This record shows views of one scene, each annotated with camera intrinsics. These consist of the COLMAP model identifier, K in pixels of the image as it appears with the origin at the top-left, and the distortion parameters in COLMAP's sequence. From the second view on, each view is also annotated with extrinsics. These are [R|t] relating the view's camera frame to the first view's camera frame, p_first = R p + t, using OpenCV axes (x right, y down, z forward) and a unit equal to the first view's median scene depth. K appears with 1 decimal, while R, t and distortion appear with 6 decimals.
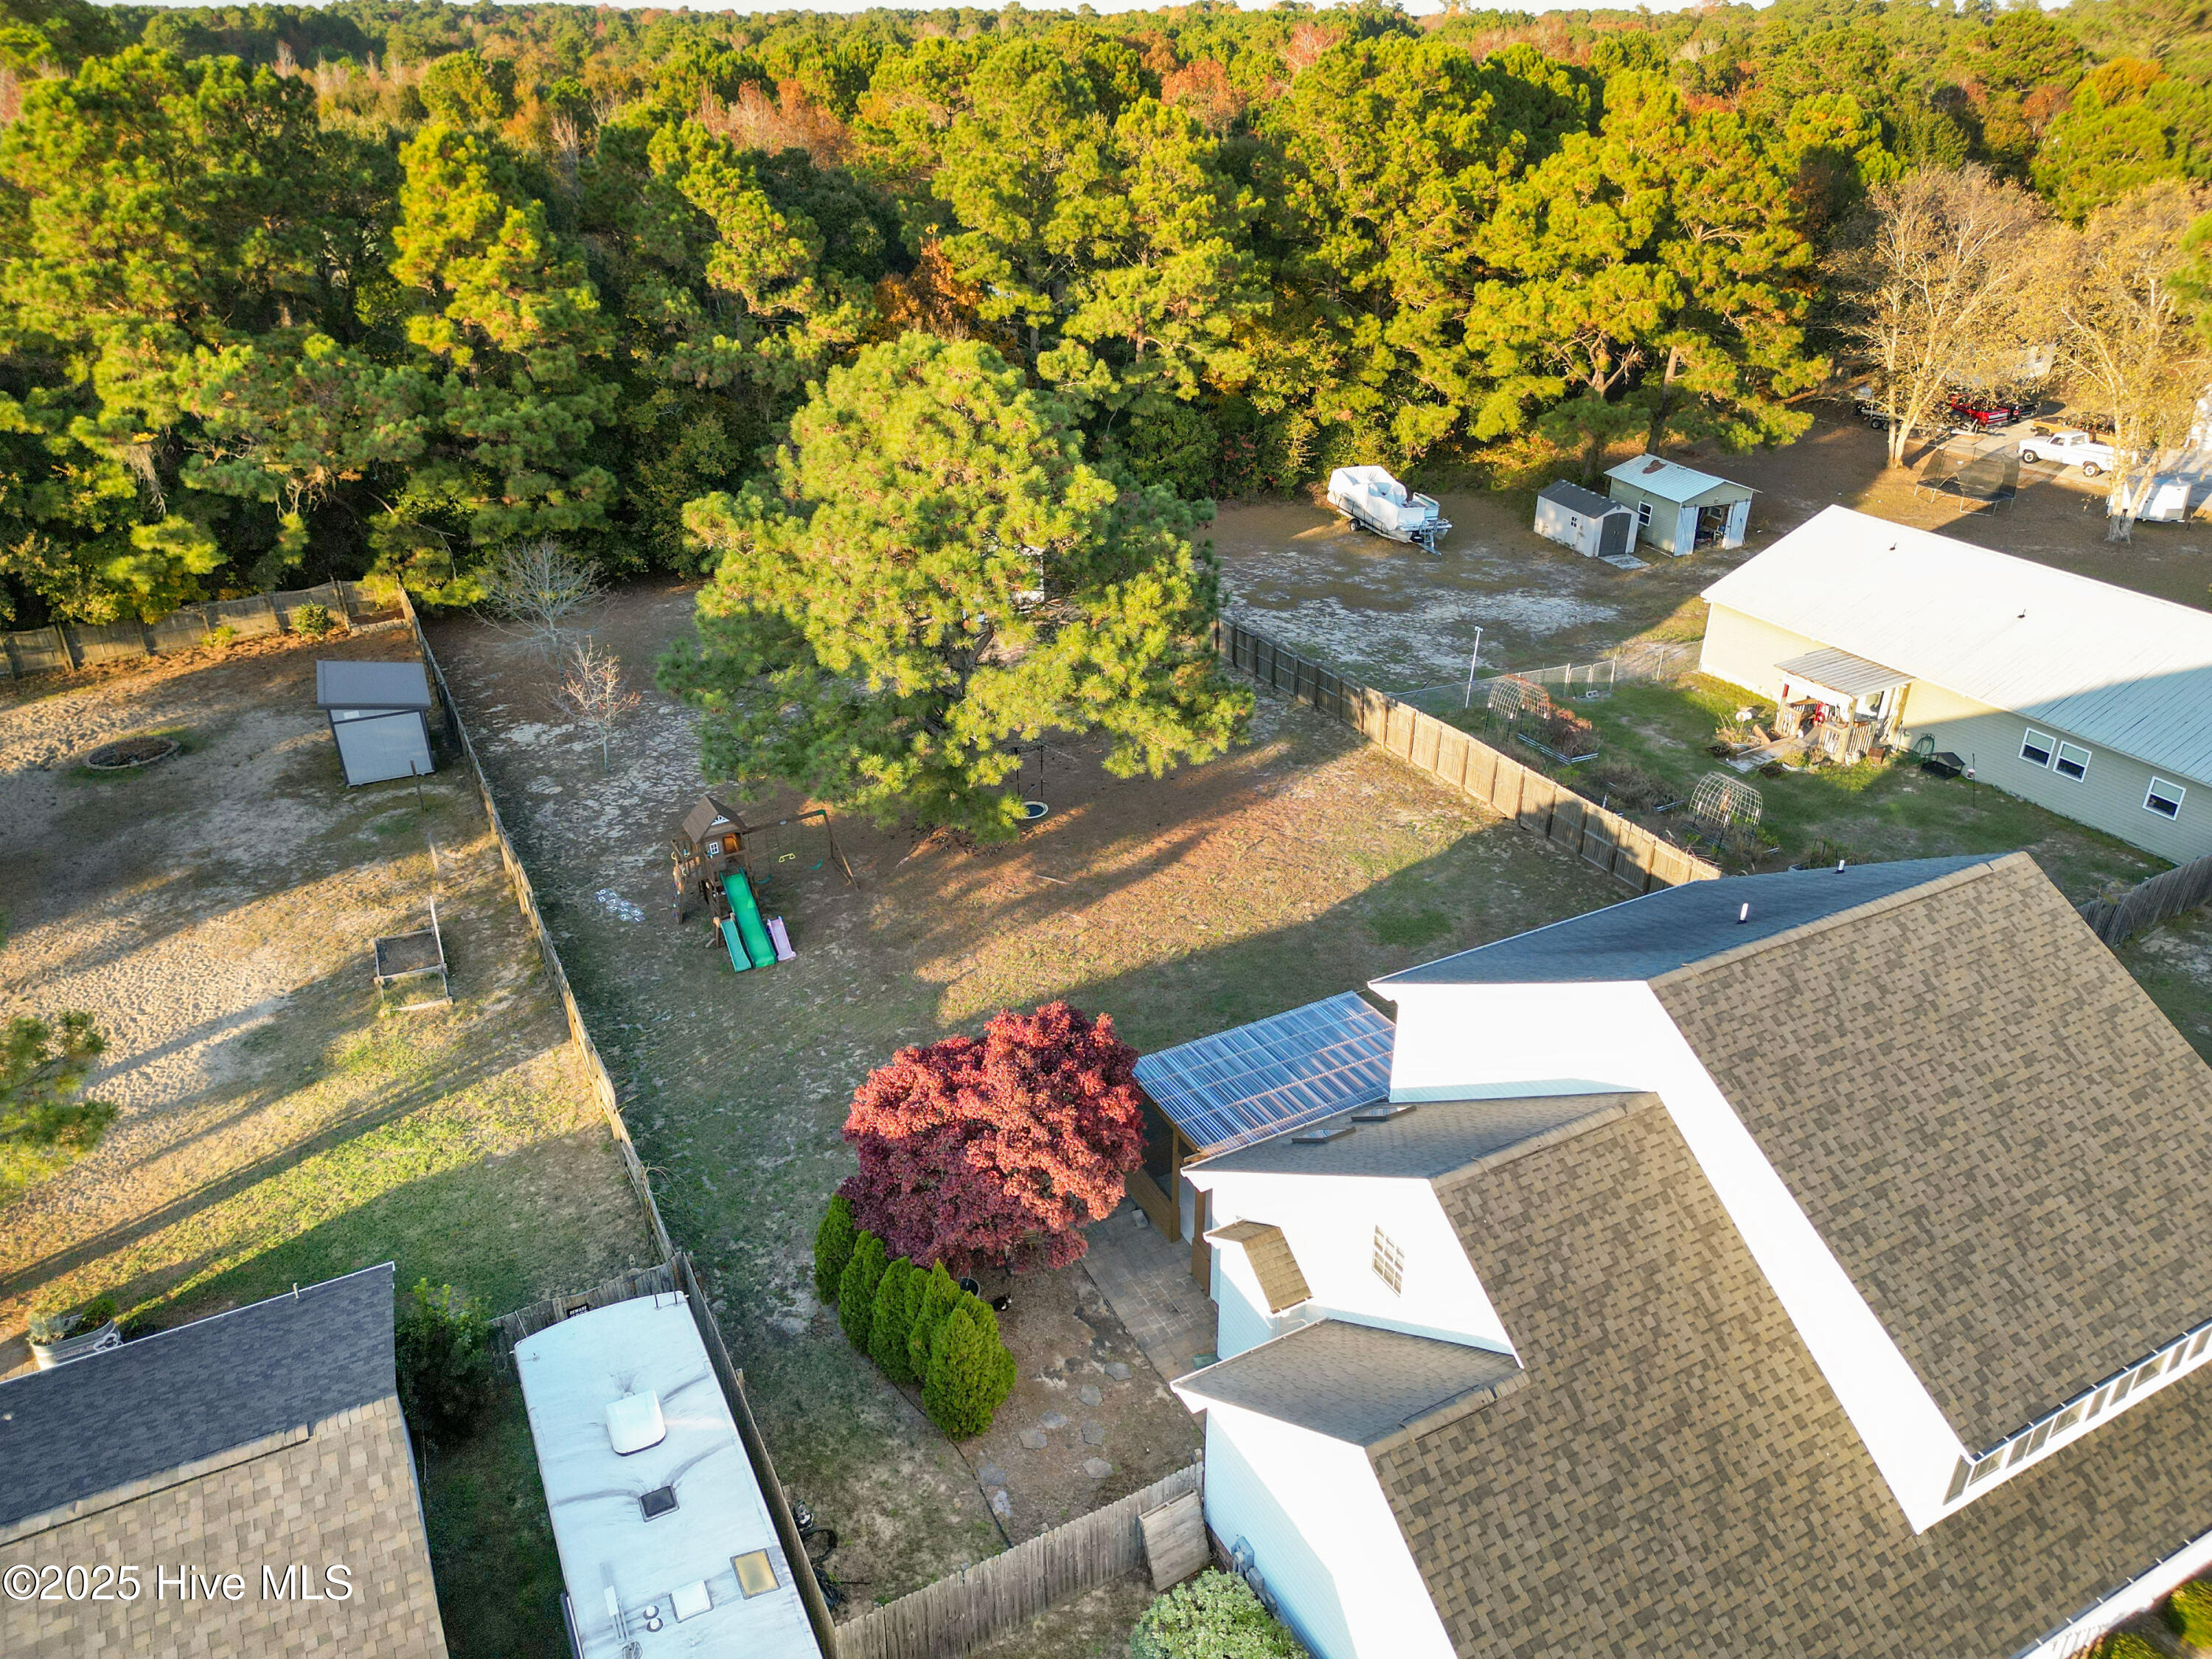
lens RADIAL K [[1548.5, 0, 1108.9], [0, 1548.5, 826.9], [0, 0, 1]] dist [0.060602, -0.051375]
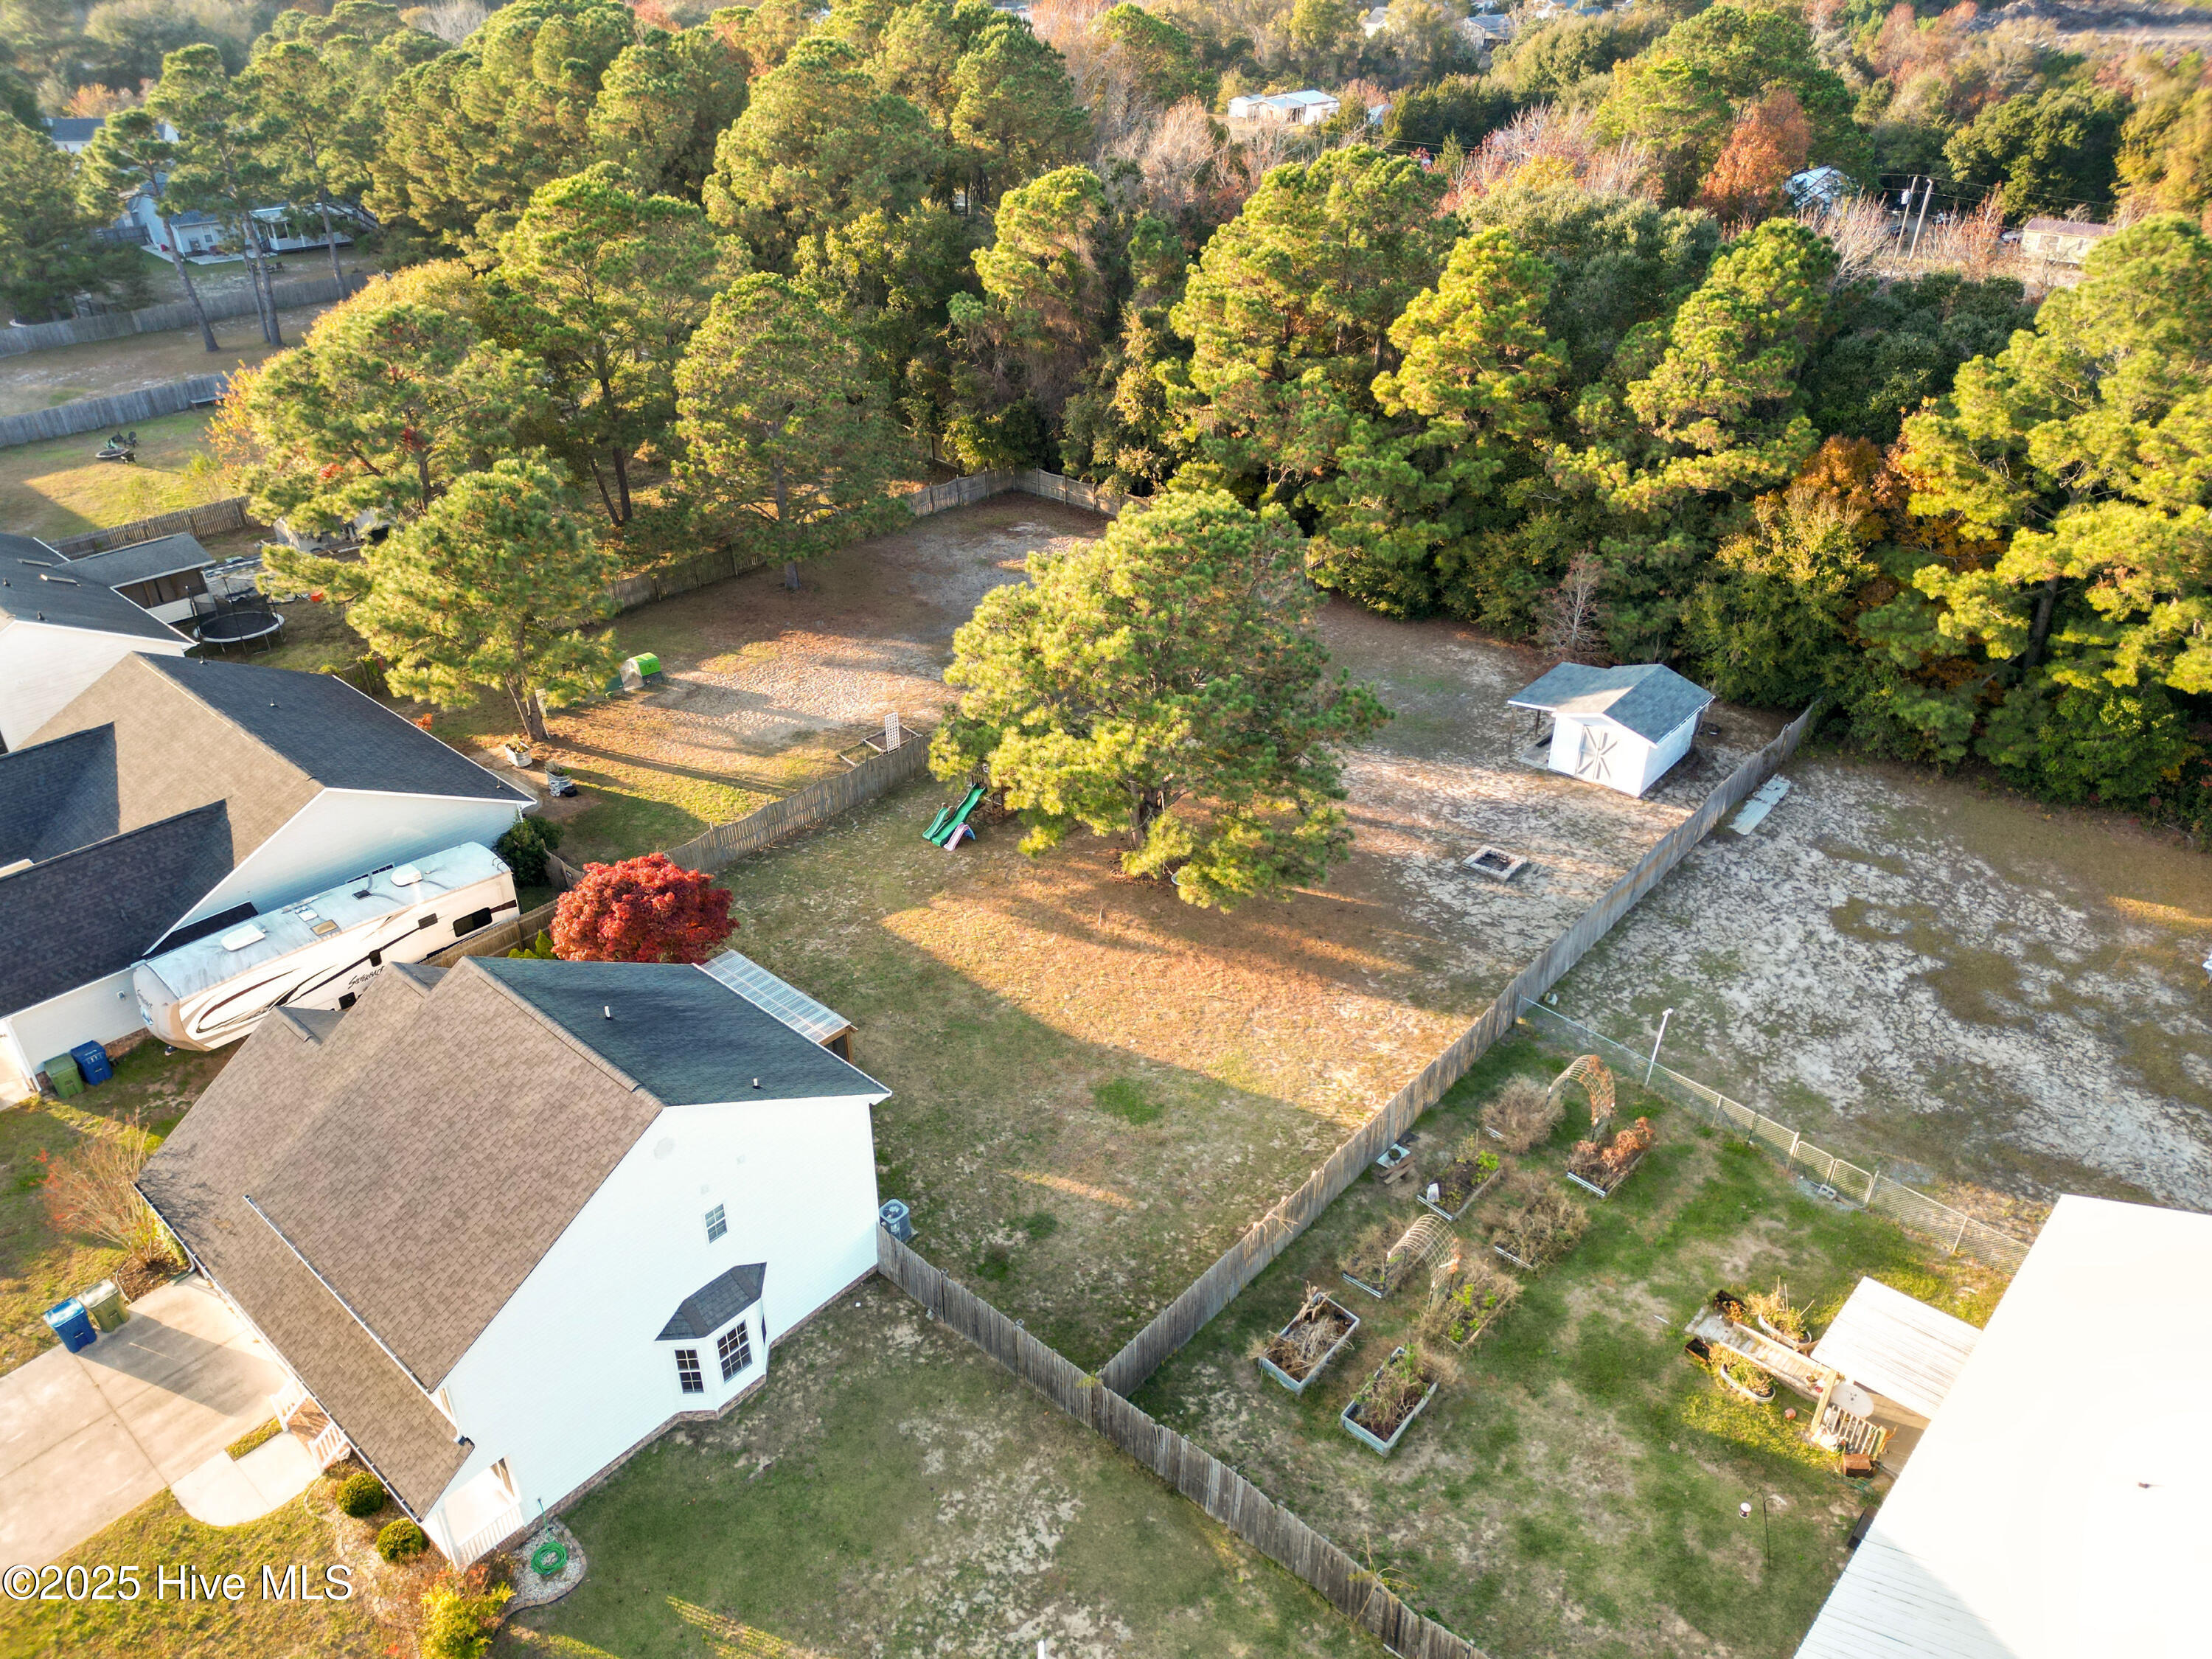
lens RADIAL K [[1548.5, 0, 1108.9], [0, 1548.5, 826.9], [0, 0, 1]] dist [0.060602, -0.051375]
pose [[0.343181, 0.476328, -0.809530, 0.753993], [-0.428954, 0.846224, 0.316074, -0.340870], [0.835599, 0.238780, 0.494731, 0.284648]]
